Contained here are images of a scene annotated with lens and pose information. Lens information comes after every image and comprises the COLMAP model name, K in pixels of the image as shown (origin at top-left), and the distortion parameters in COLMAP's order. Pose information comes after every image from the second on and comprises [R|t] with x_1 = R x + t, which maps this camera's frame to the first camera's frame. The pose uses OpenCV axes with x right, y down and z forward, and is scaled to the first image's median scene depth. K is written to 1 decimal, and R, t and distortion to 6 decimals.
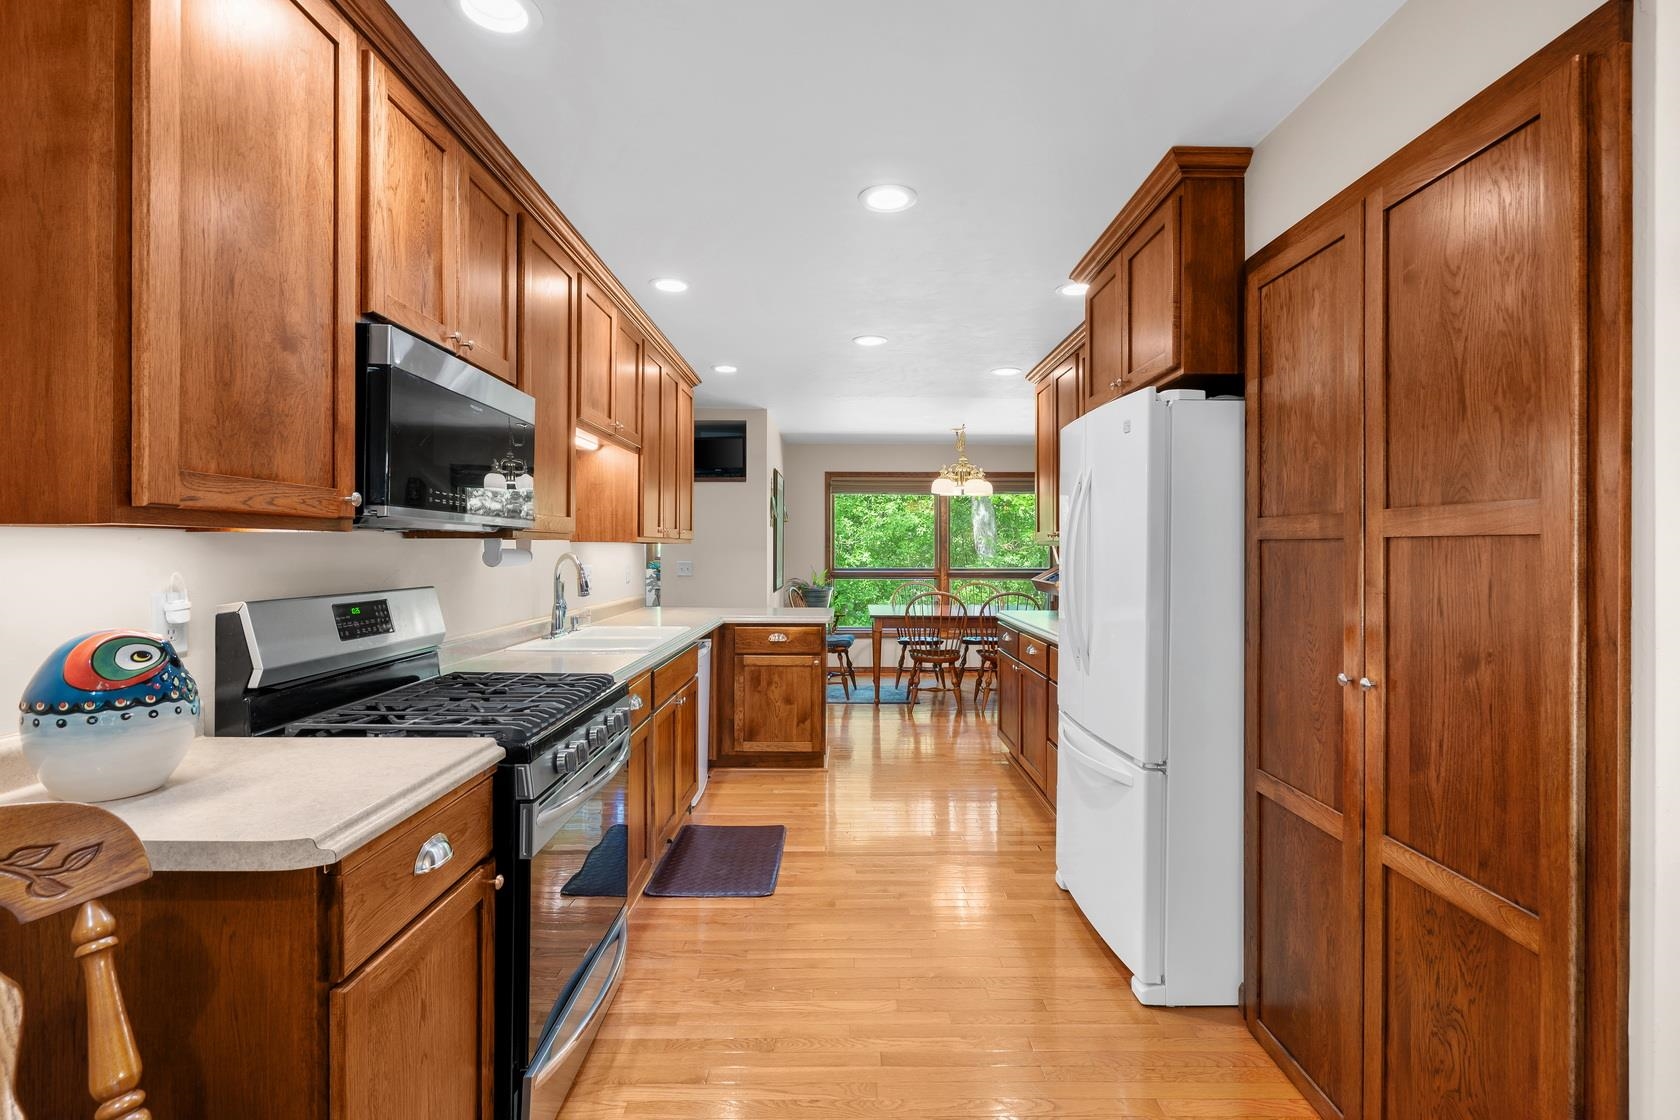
lens RADIAL K [[771.0, 0, 838.5], [0, 771.0, 549.3], [0, 0, 1]] dist [-0.002956, -0.000355]
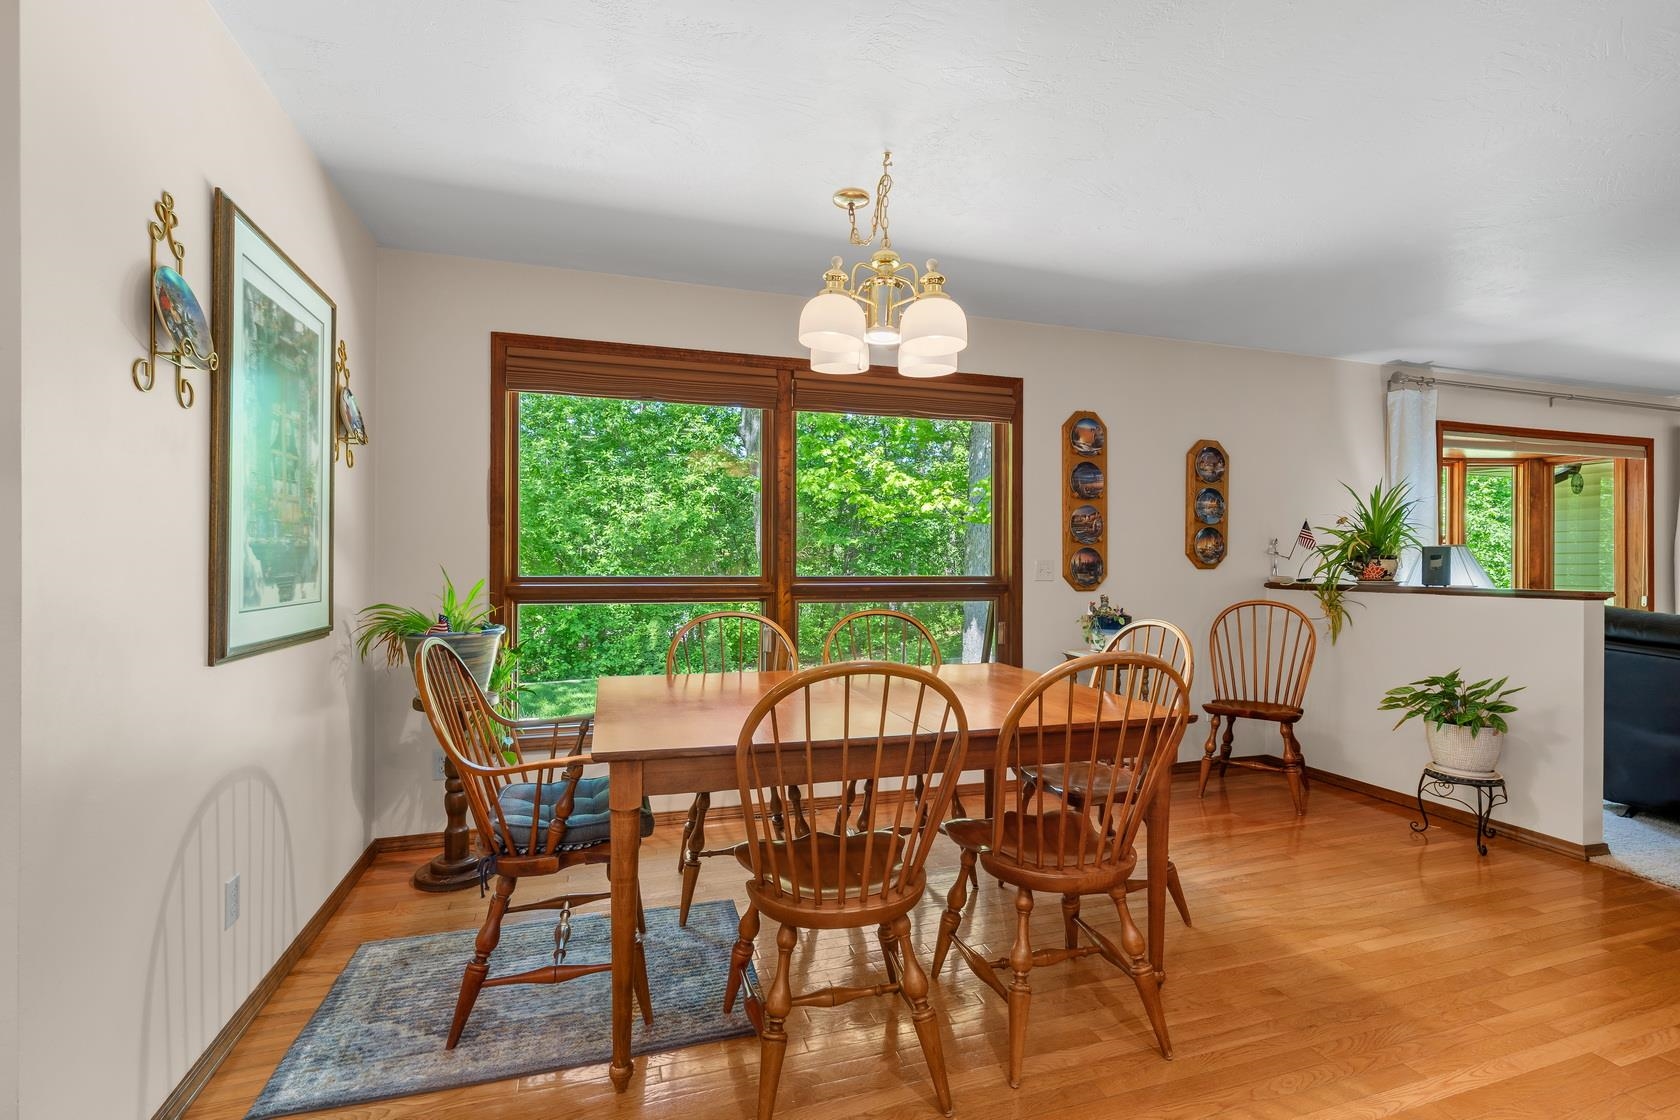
lens RADIAL K [[773.6, 0, 840.0], [0, 773.6, 568.0], [0, 0, 1]] dist [-0.003108, -0.000030]
pose [[0.950982, -0.002725, 0.309235, 0.028845], [0.002139, 0.999995, 0.002236, 0.019676], [-0.309239, -0.001465, 0.950983, 0.568564]]
